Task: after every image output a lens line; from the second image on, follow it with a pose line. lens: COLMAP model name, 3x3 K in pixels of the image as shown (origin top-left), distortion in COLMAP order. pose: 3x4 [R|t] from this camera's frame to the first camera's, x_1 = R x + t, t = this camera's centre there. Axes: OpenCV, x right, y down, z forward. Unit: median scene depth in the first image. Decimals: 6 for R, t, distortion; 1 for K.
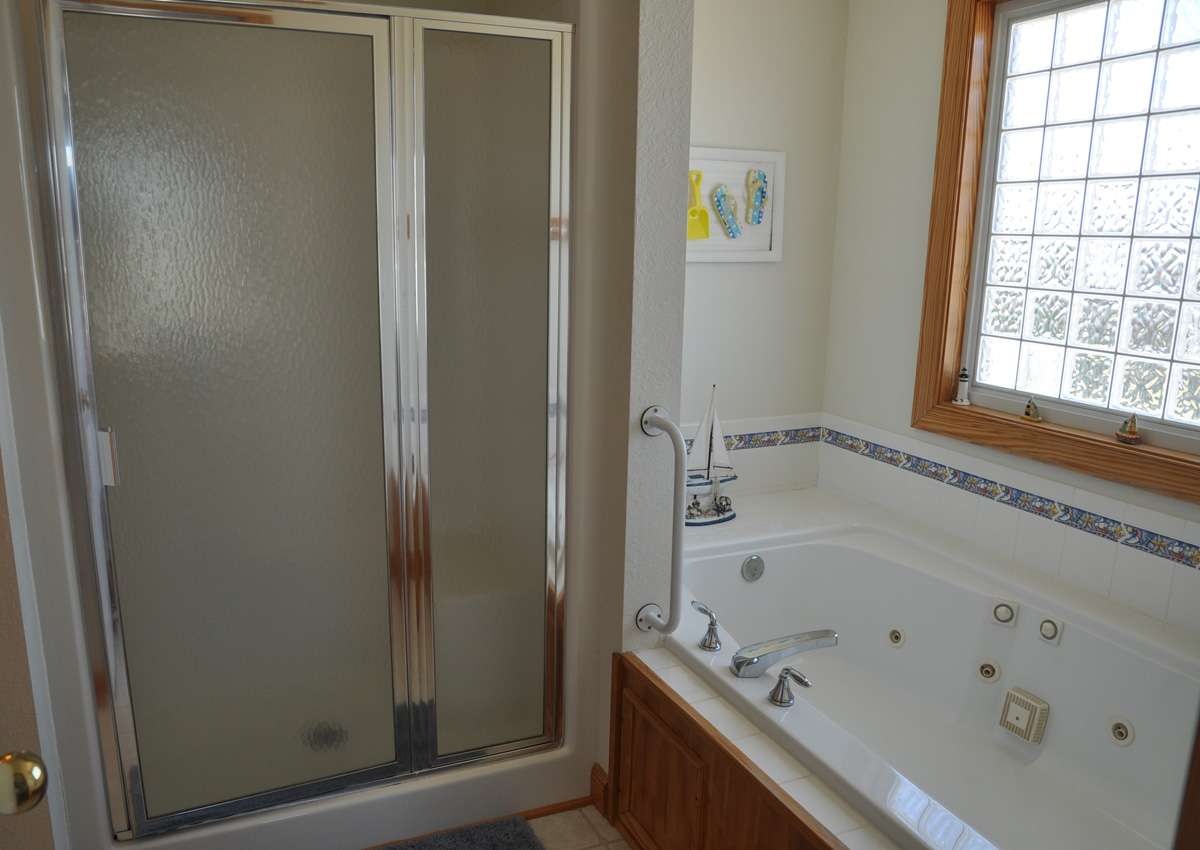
lens RADIAL K [[860.8, 0, 600.0], [0, 860.8, 425.0], [0, 0, 1]] dist [-0.078563, 0.000185]
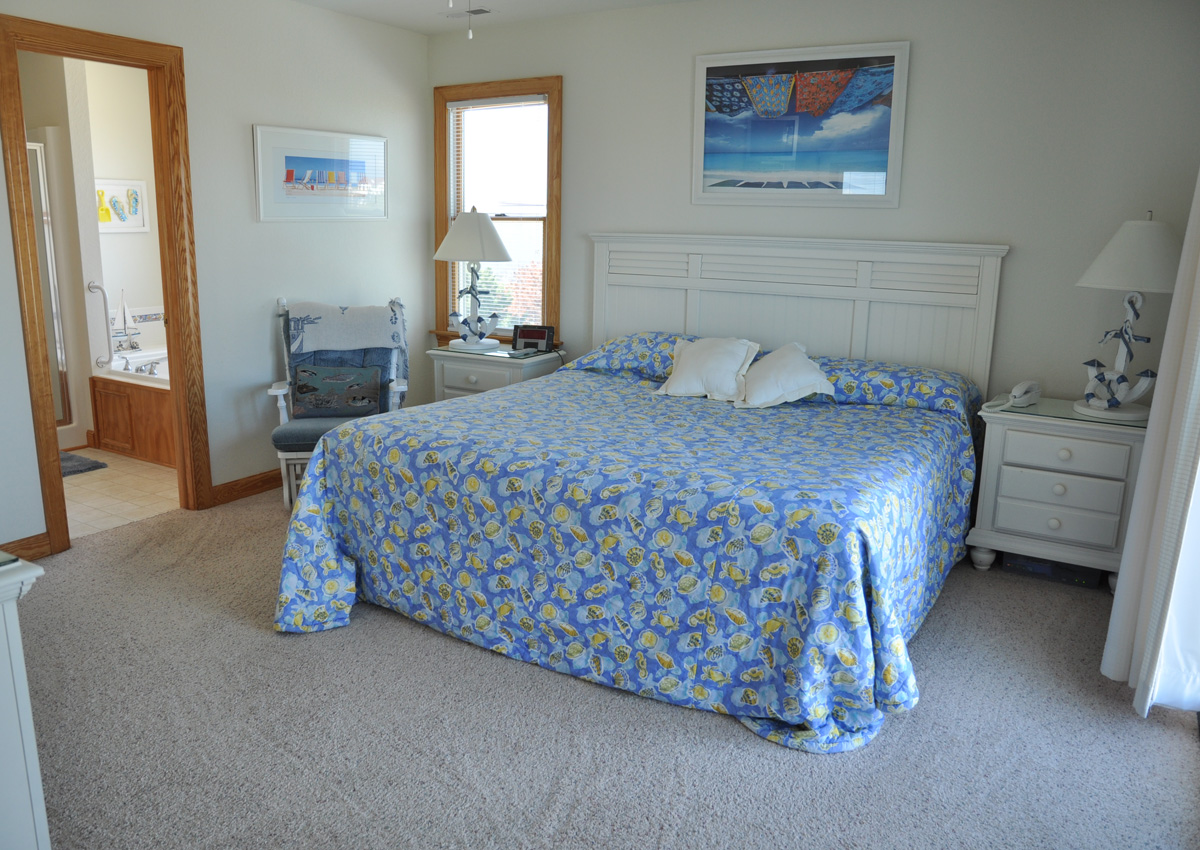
lens RADIAL K [[860.8, 0, 600.0], [0, 860.8, 425.0], [0, 0, 1]] dist [-0.078563, 0.000185]
pose [[0.815522, -0.133221, 0.563184, -0.116970], [0.118186, 0.990973, 0.063273, 0.296653], [-0.566530, 0.014960, 0.823905, -1.394568]]
